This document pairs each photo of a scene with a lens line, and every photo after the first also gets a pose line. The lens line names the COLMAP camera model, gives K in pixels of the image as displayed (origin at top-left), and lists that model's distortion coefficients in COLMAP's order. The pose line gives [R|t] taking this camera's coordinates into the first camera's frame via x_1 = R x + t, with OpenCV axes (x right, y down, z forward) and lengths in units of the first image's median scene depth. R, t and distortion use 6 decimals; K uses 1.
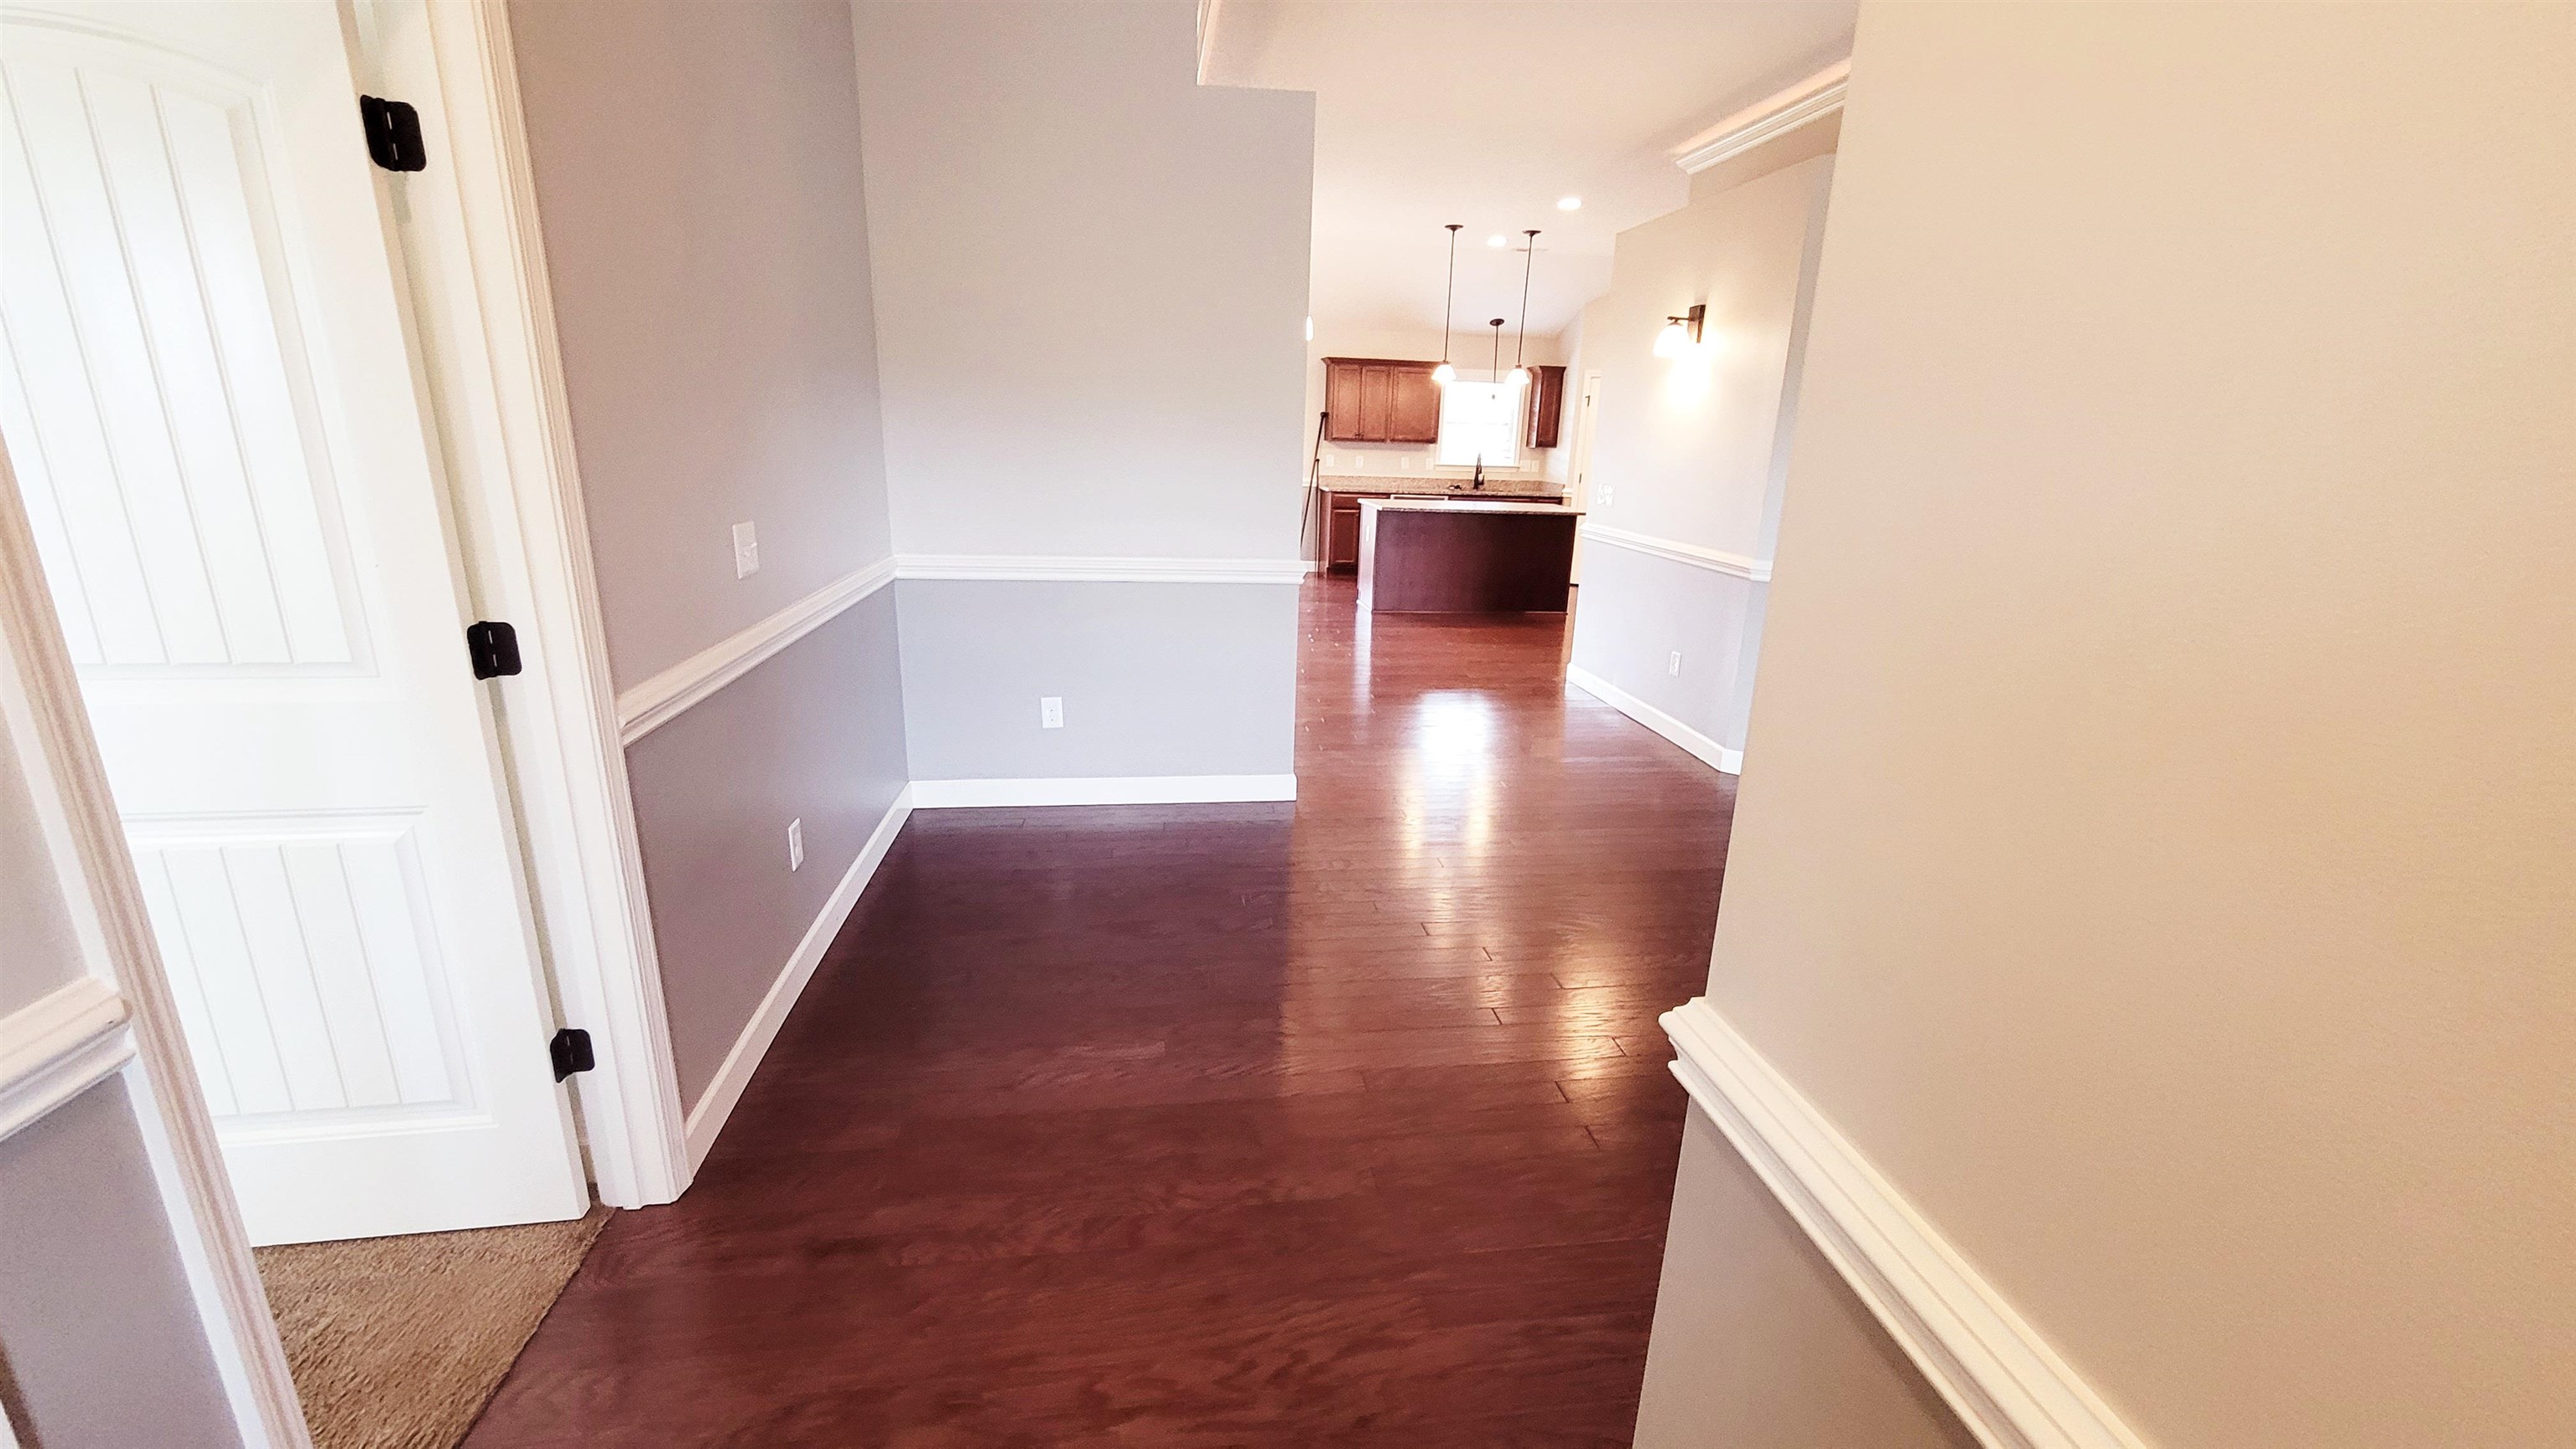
lens RADIAL K [[1054.0, 0, 1298.8], [0, 1054.0, 735.4], [0, 0, 1]] dist [0.002244, 0.000129]
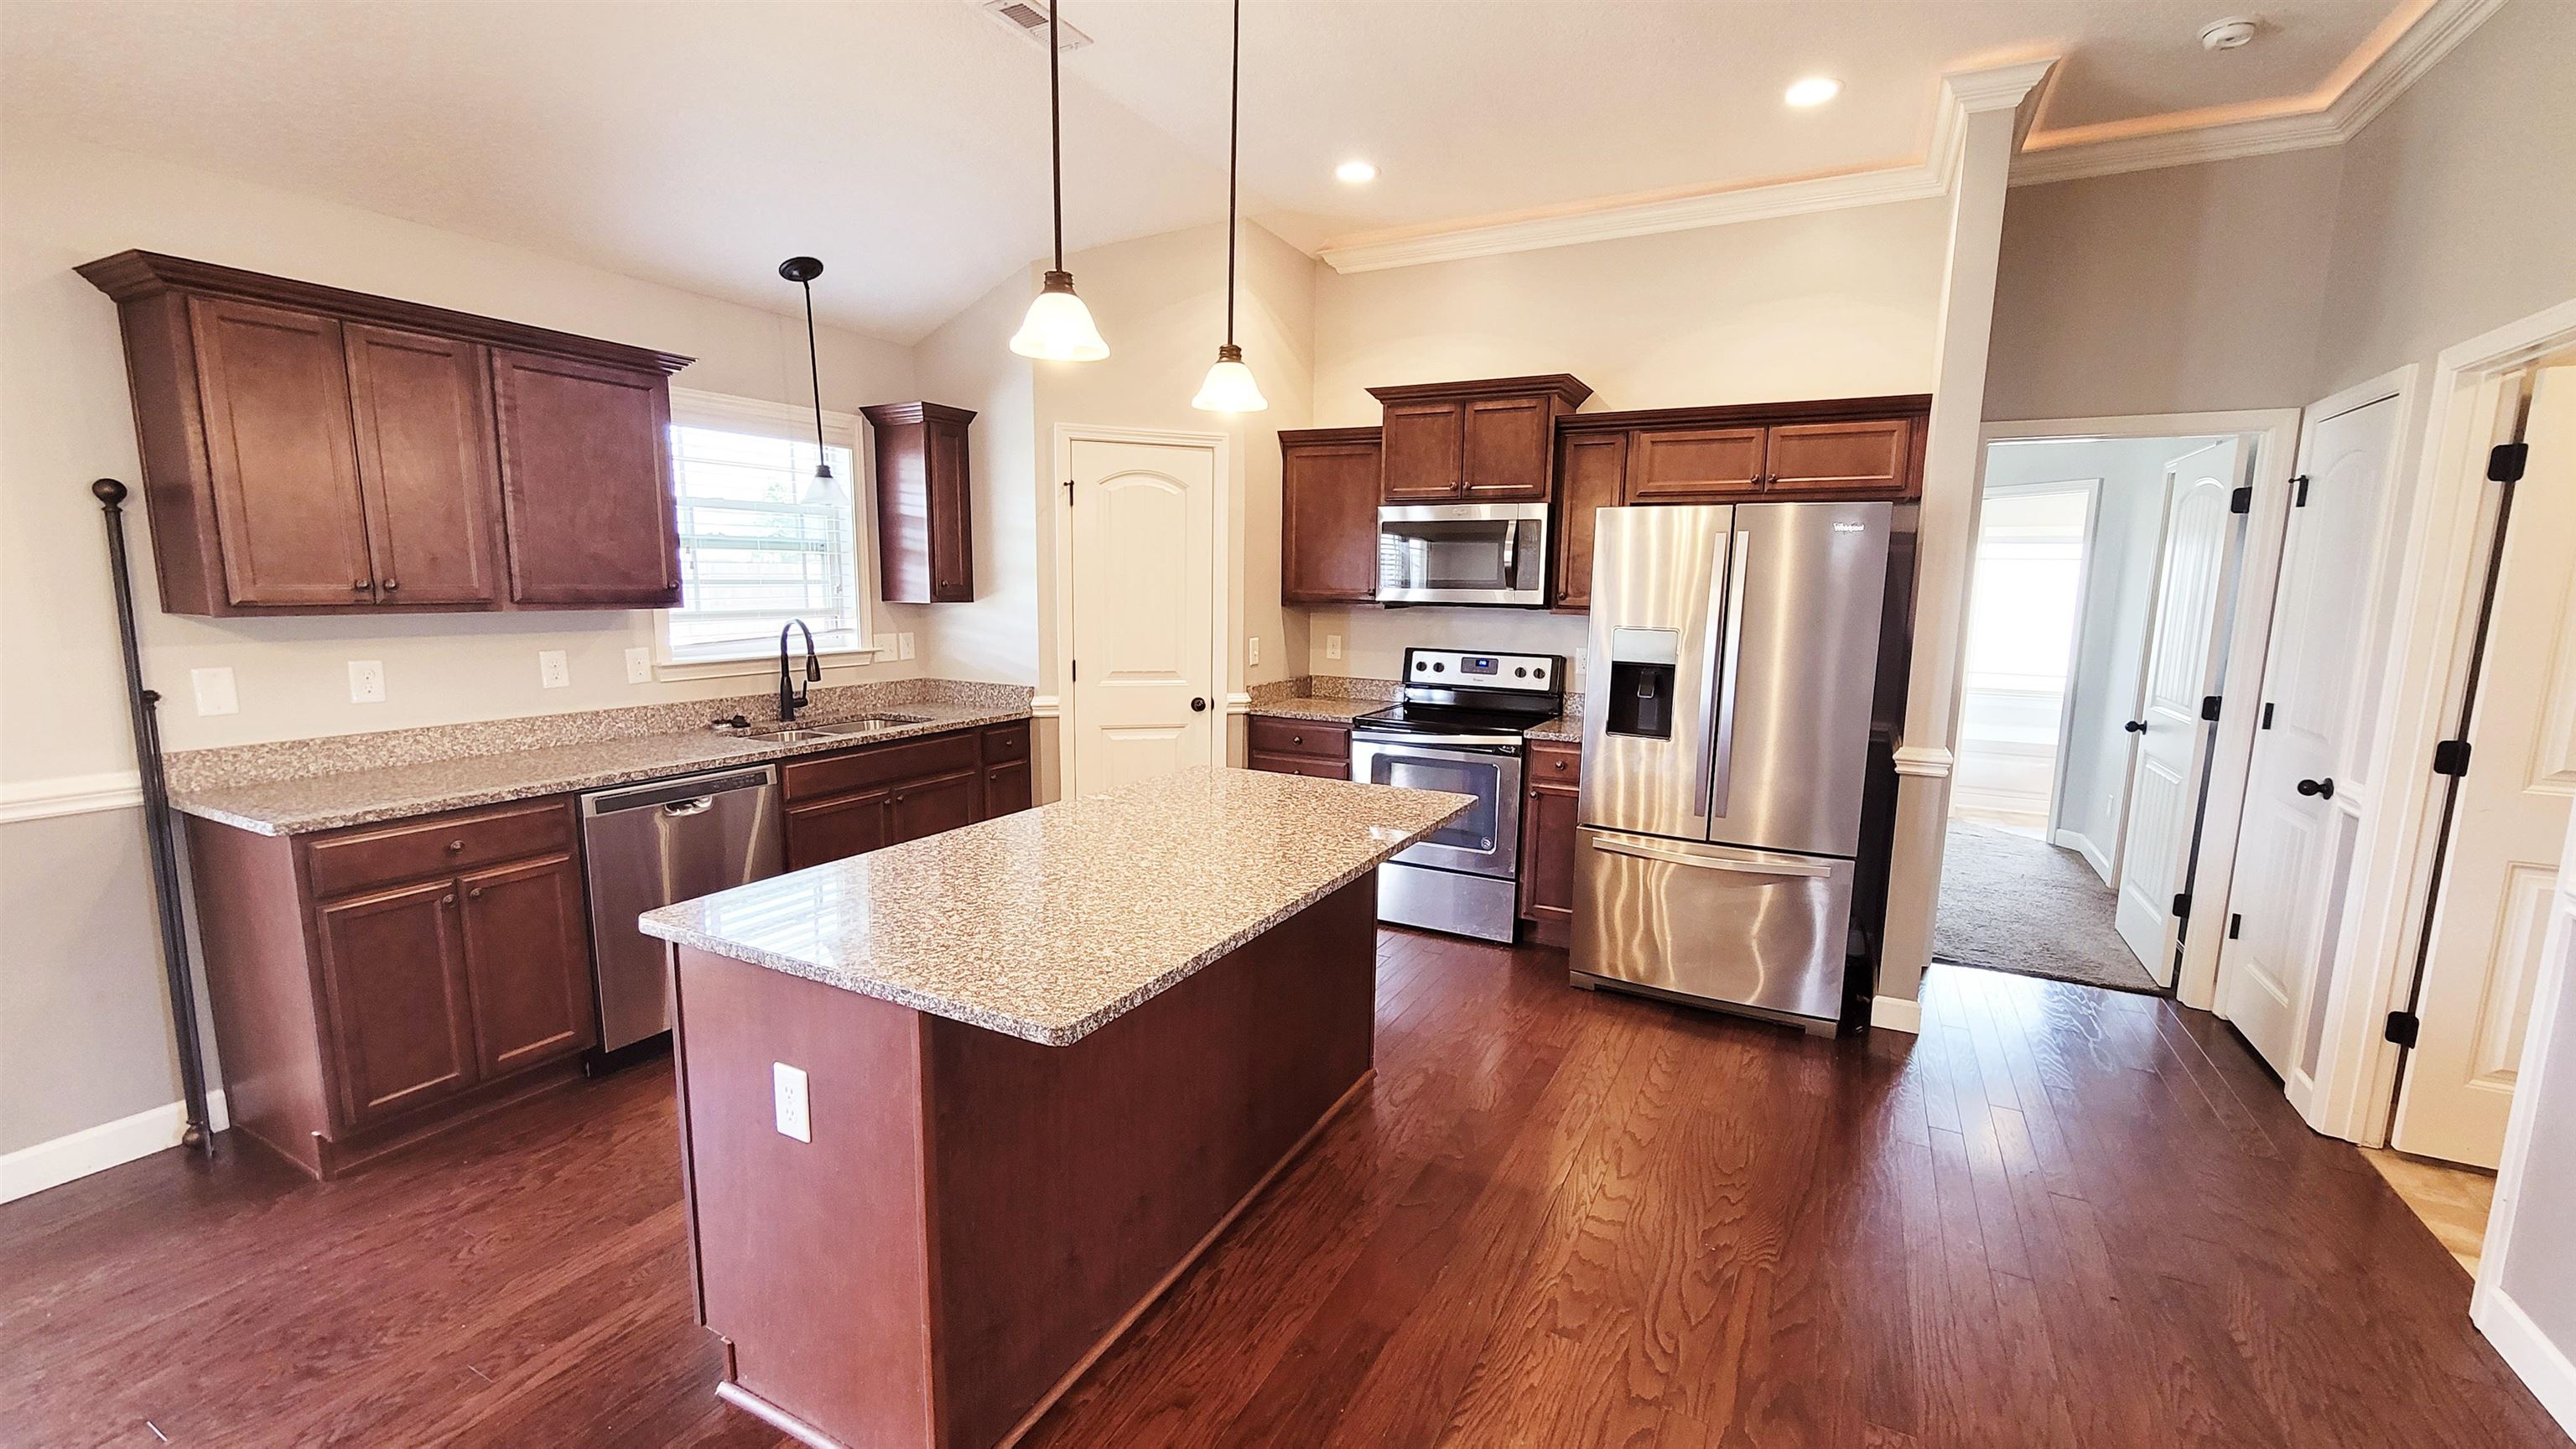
lens RADIAL K [[1054.0, 0, 1293.7], [0, 1054.0, 733.9], [0, 0, 1]] dist [0.002244, 0.000129]
pose [[0.581025, -0.142536, 0.801308, -0.023850], [0.228289, 0.973563, 0.007645, -0.199926], [-0.781214, 0.178488, 0.598203, 0.673270]]
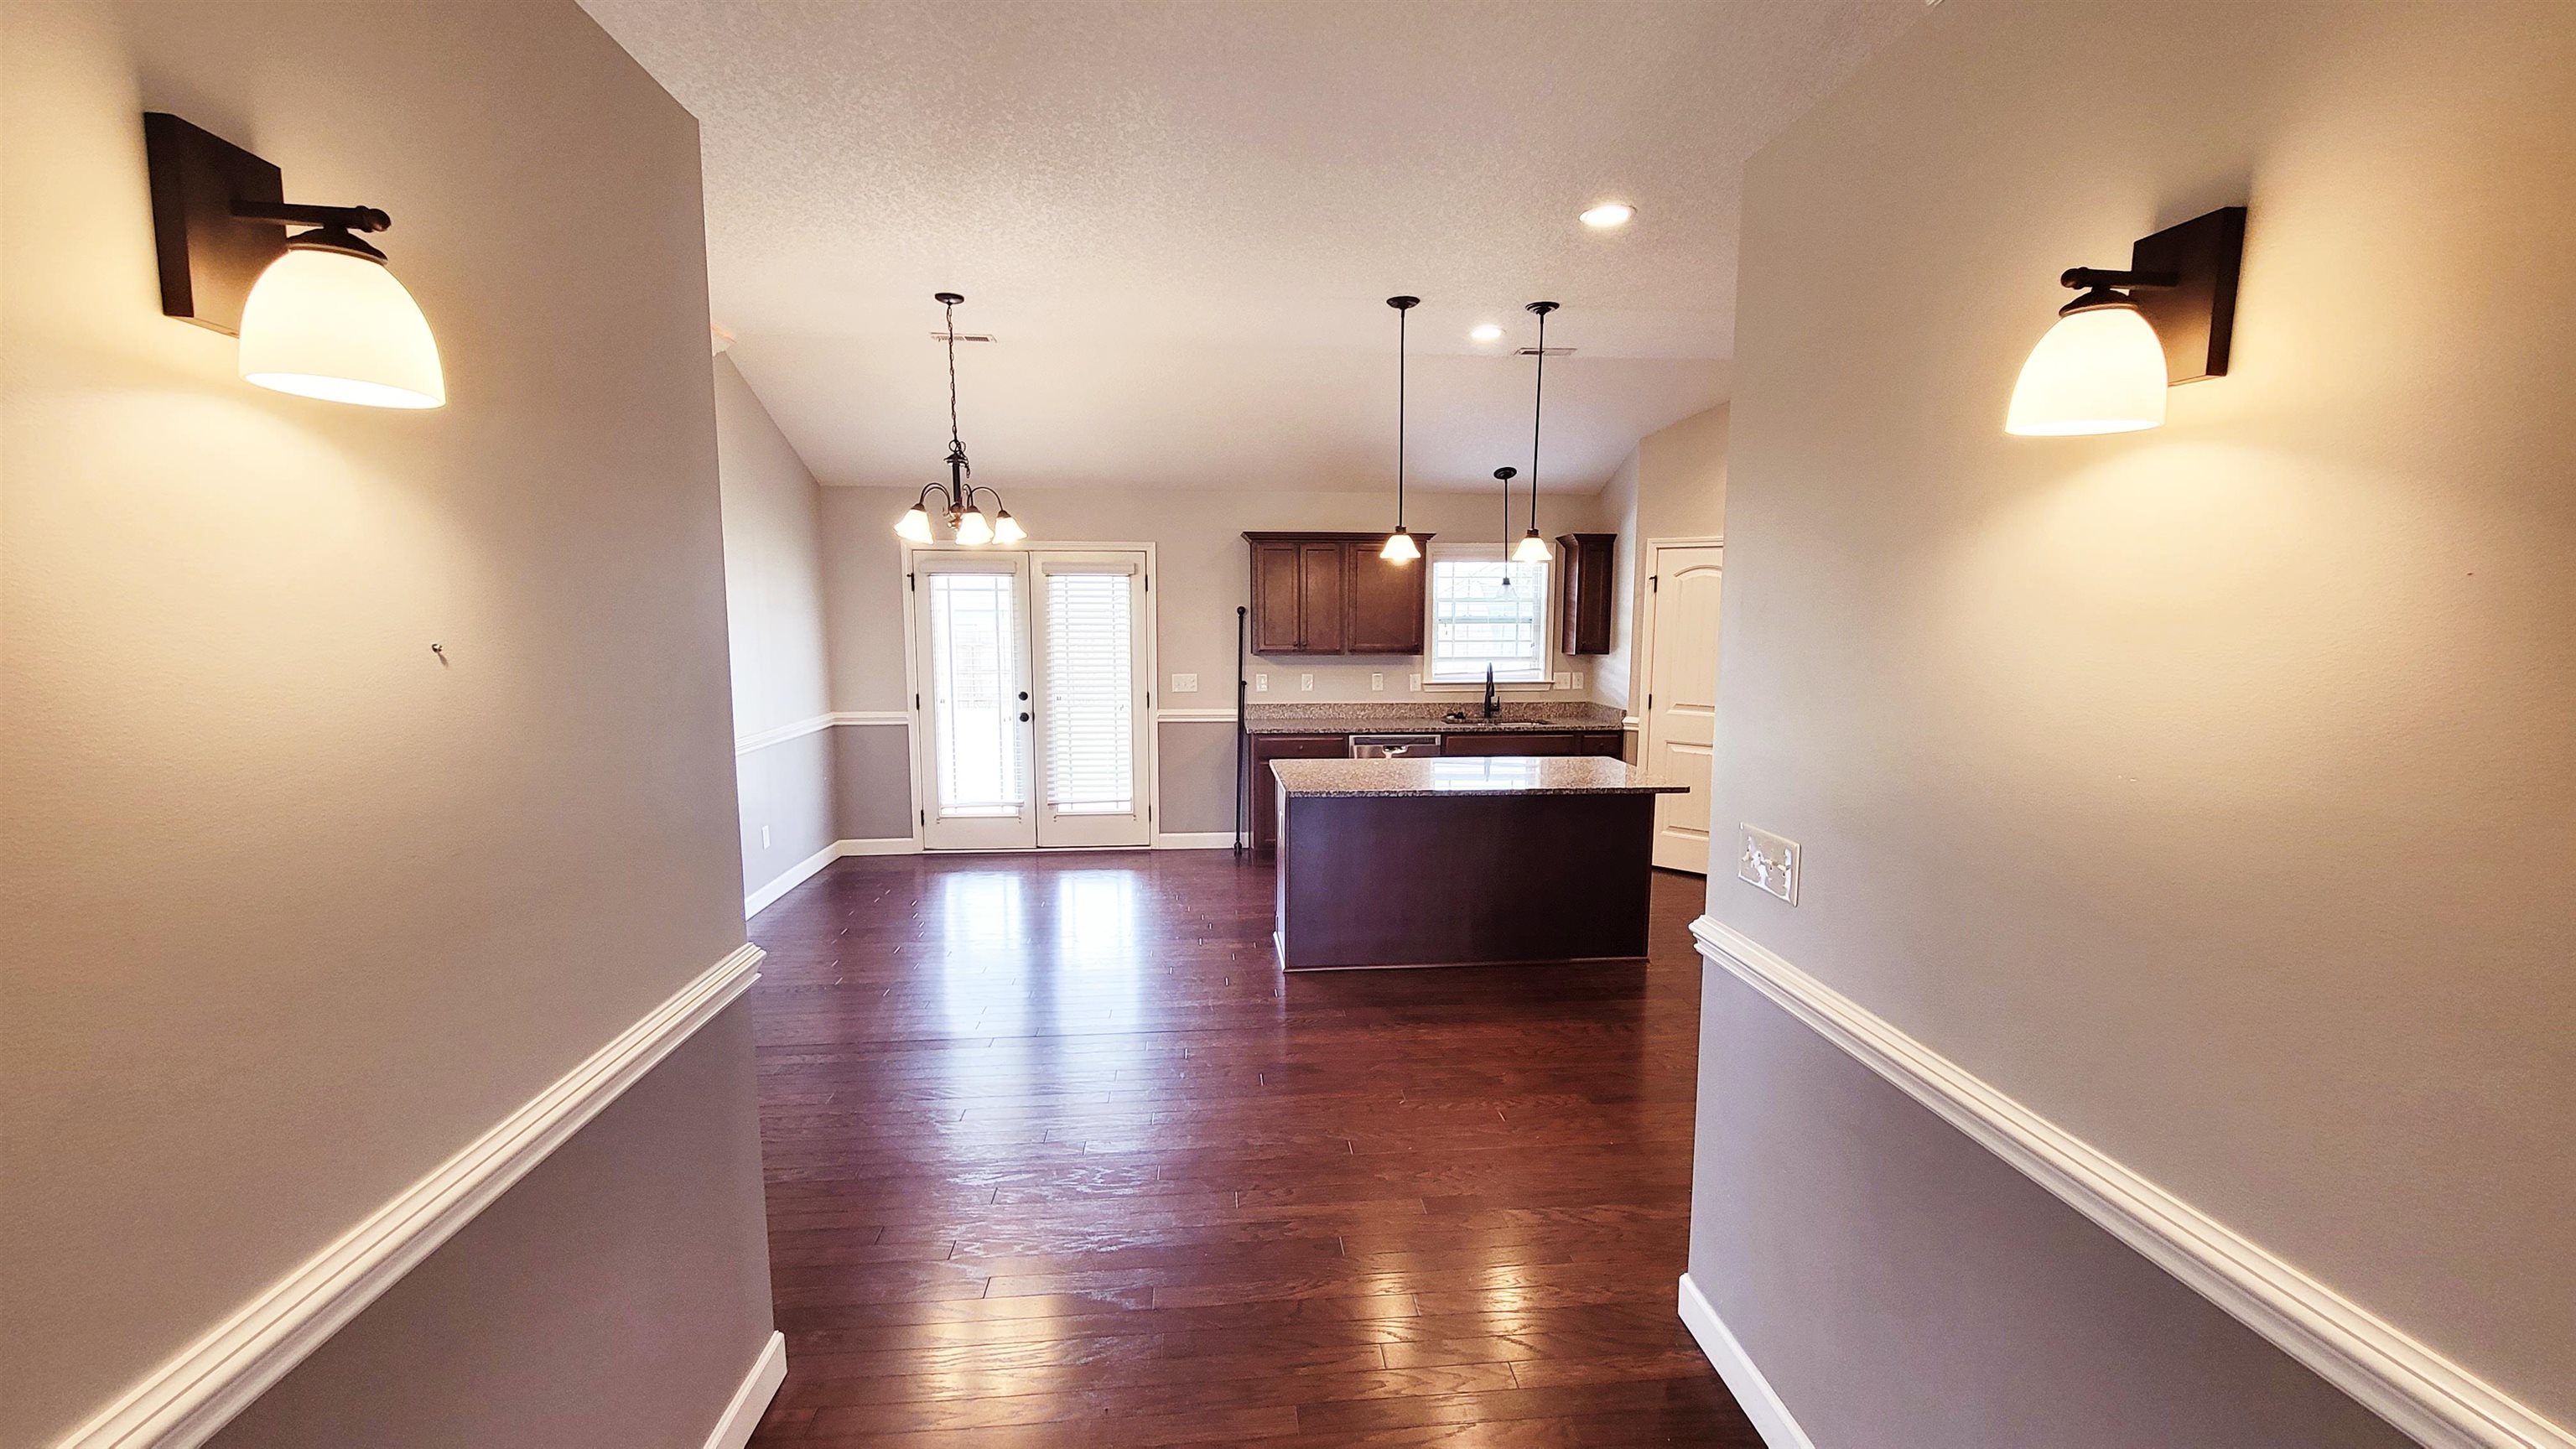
lens RADIAL K [[1054.0, 0, 1291.6], [0, 1054.0, 728.5], [0, 0, 1]] dist [0.002244, 0.000129]
pose [[0.997868, -0.024020, -0.060689, 0.089540], [0.013310, 0.985168, -0.171075, -0.121859], [0.063899, 0.169902, 0.983387, 0.365037]]
